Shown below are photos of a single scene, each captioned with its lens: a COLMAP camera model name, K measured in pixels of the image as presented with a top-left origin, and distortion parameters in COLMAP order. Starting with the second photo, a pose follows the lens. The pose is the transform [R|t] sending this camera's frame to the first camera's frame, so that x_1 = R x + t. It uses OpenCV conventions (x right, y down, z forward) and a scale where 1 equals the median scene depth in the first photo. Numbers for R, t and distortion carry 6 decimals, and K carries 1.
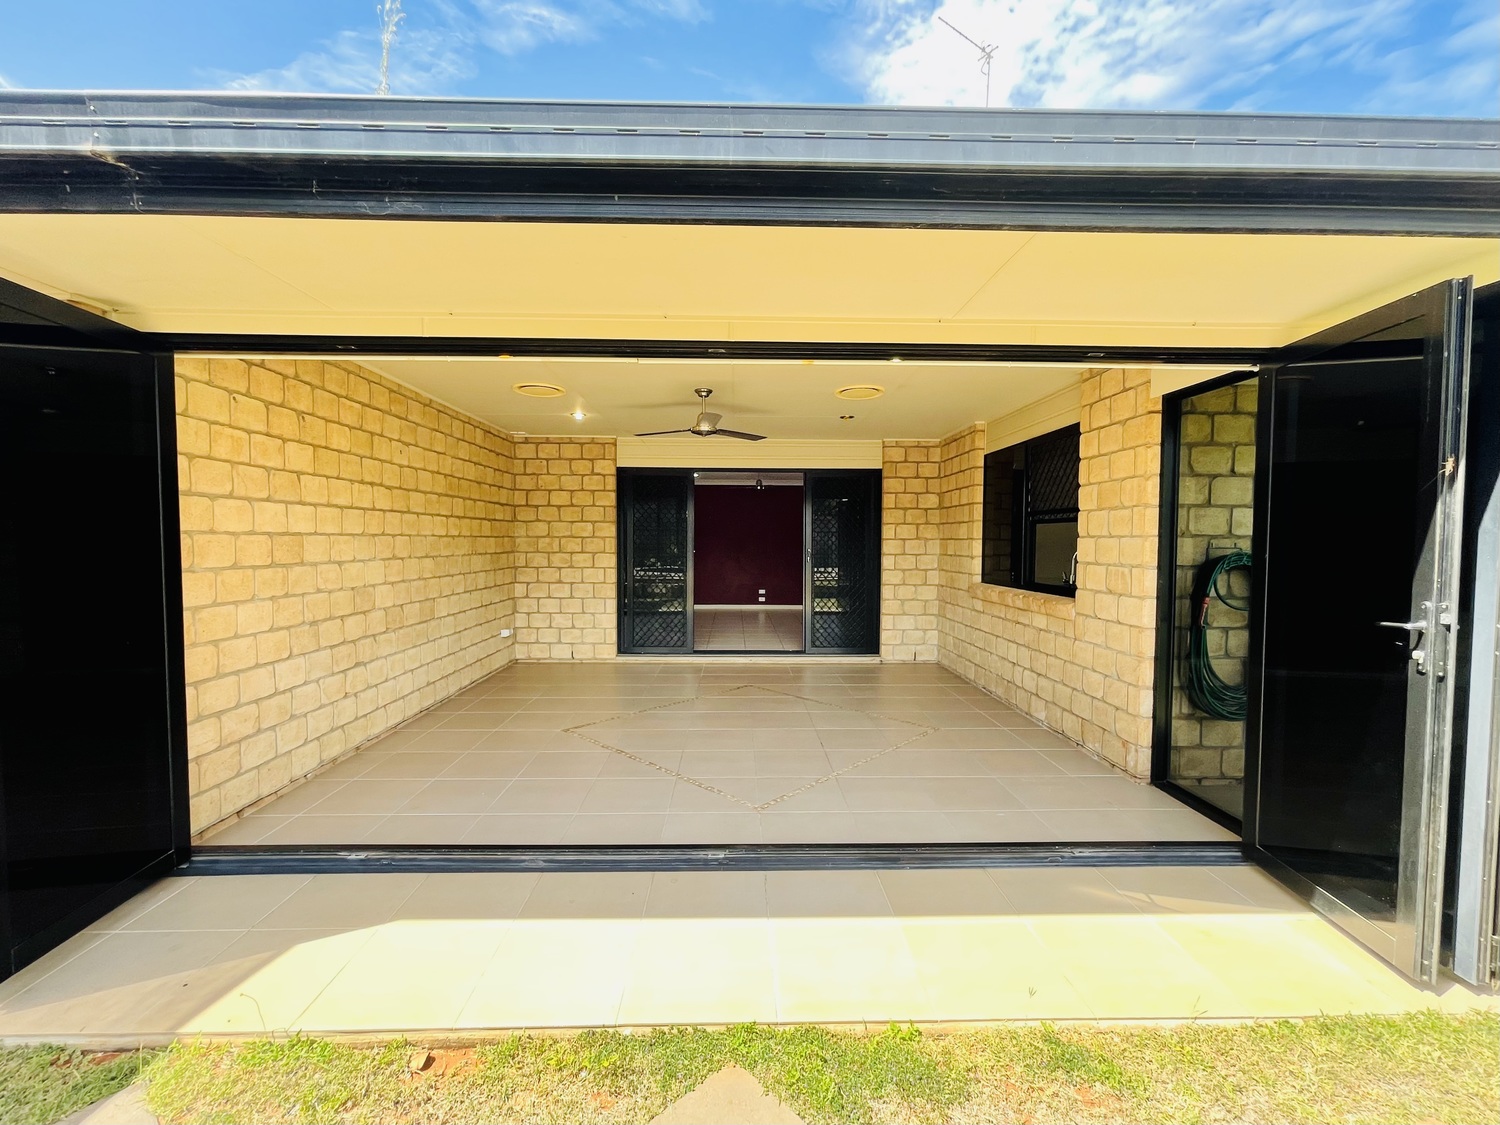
lens RADIAL K [[607.5, 0, 755.3], [0, 607.5, 572.4], [0, 0, 1]] dist [-0.001063, 0.000727]
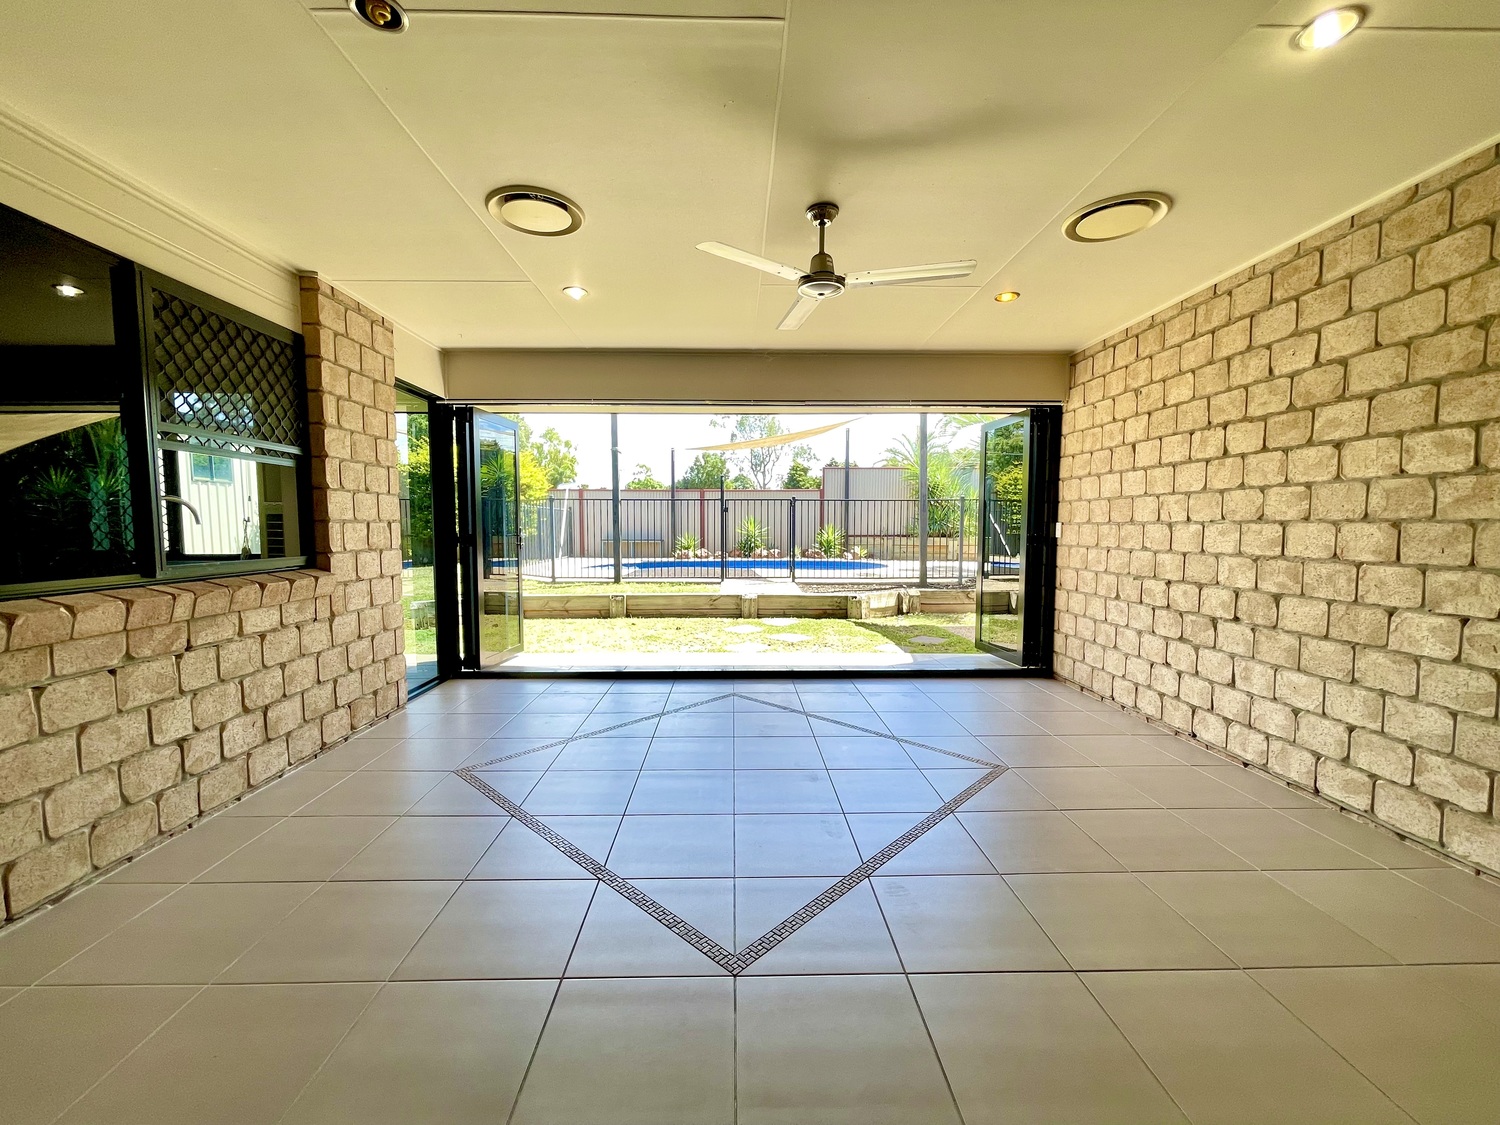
lens RADIAL K [[607.5, 0, 750.5], [0, 607.5, 564.4], [0, 0, 1]] dist [-0.001063, 0.000727]
pose [[-0.999928, -0.005885, 0.010497, -0.015969], [-0.004632, 0.993279, 0.115651, -0.025459], [-0.011107, 0.115594, -0.993234, 0.844430]]
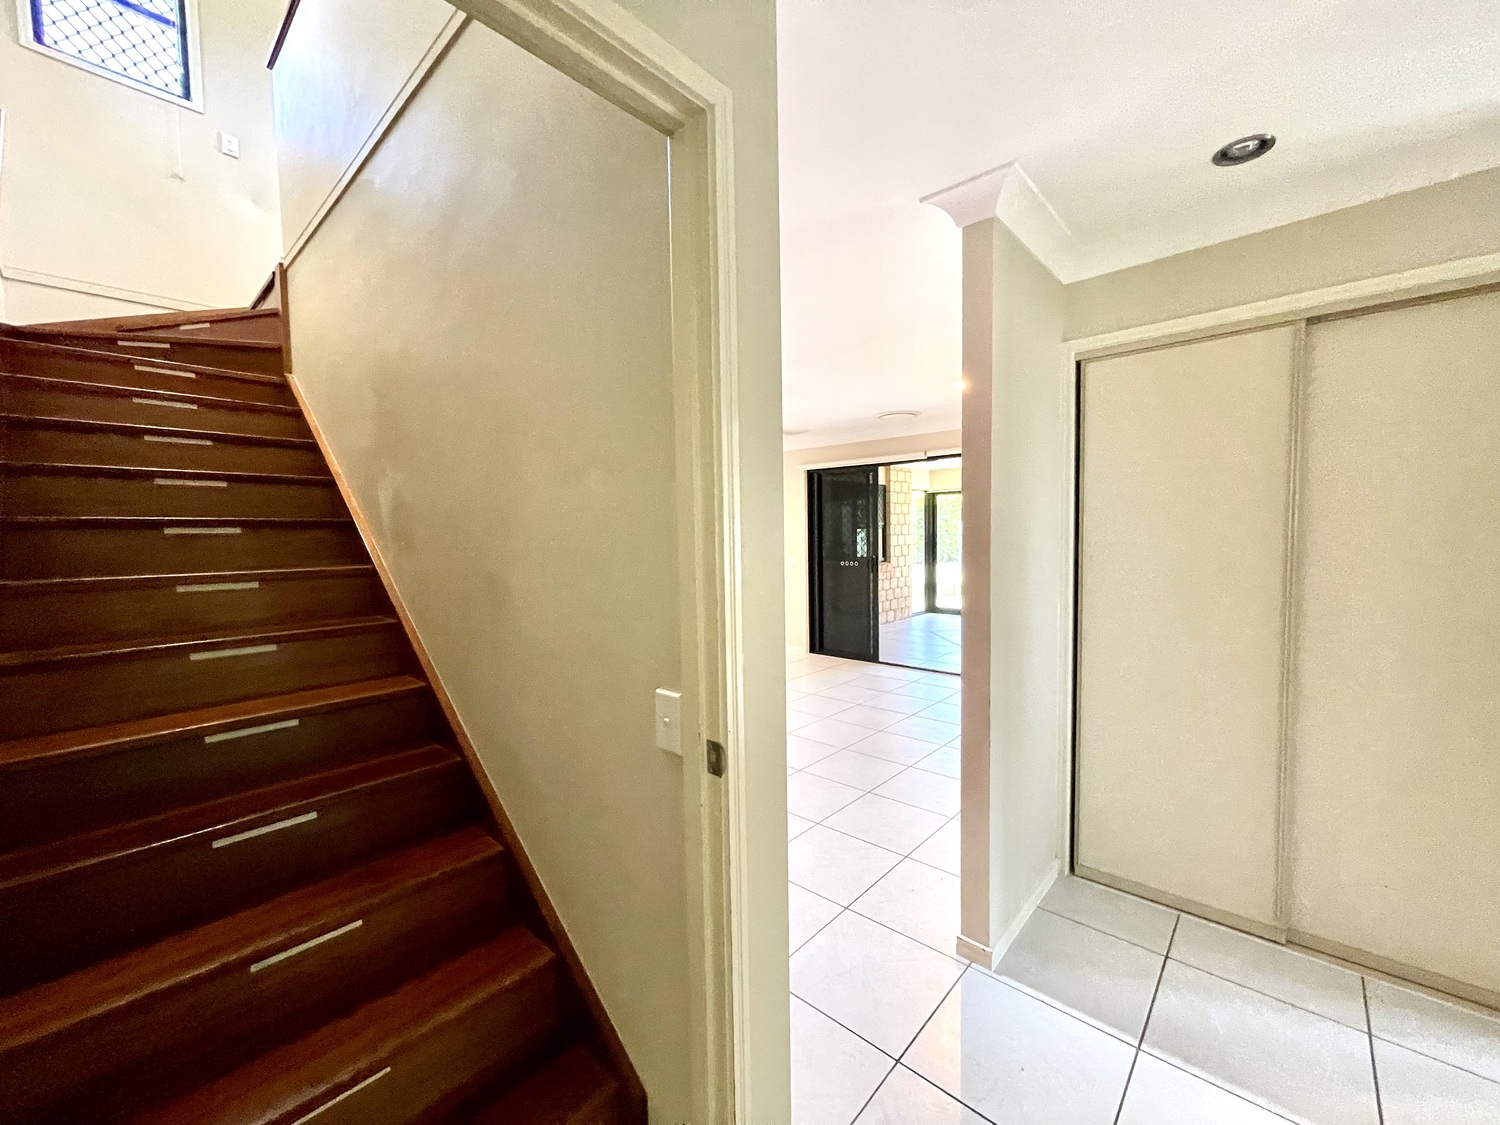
lens RADIAL K [[607.5, 0, 754.4], [0, 607.5, 564.4], [0, 0, 1]] dist [-0.001063, 0.000727]
pose [[-0.716776, -0.028824, 0.696707, -0.343219], [0.045175, 0.995127, 0.087646, -0.081775], [-0.695838, 0.094296, -0.711981, 1.432016]]
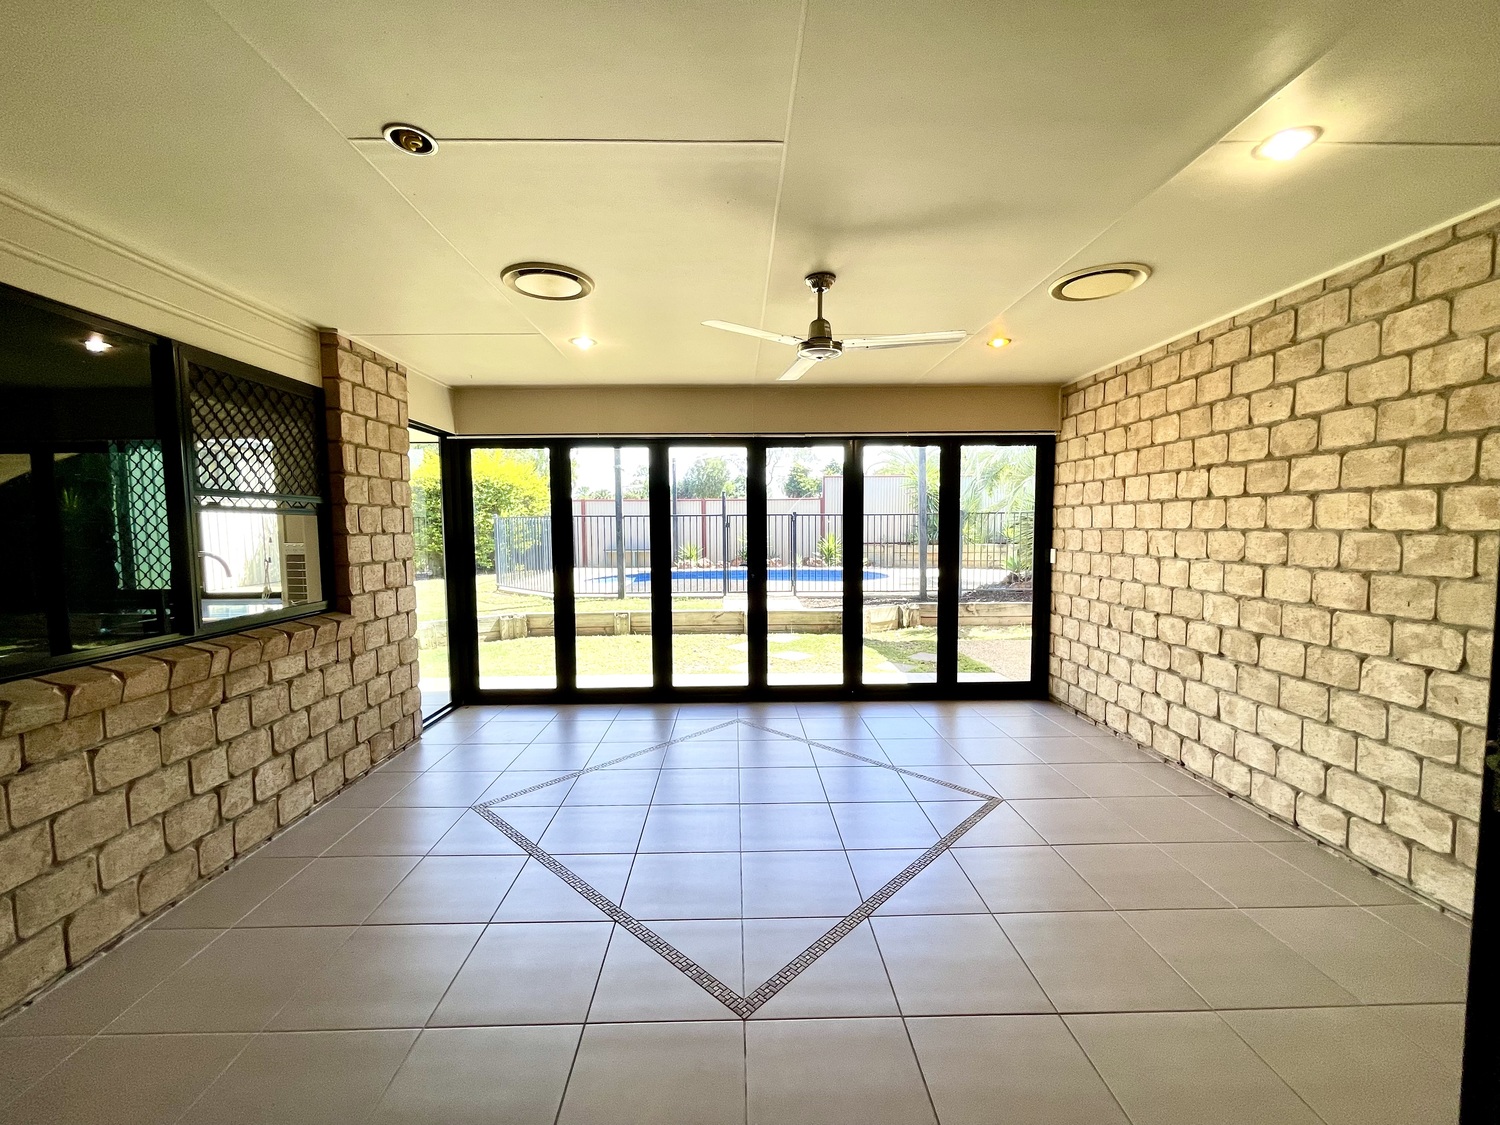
lens RADIAL K [[607.5, 0, 750.4], [0, 607.5, 564.2], [0, 0, 1]] dist [-0.001063, 0.000727]
pose [[-0.999922, 0.001855, 0.012375, -0.014676], [0.003271, 0.993310, 0.115429, -0.052516], [-0.012078, 0.115461, -0.993239, 0.856786]]
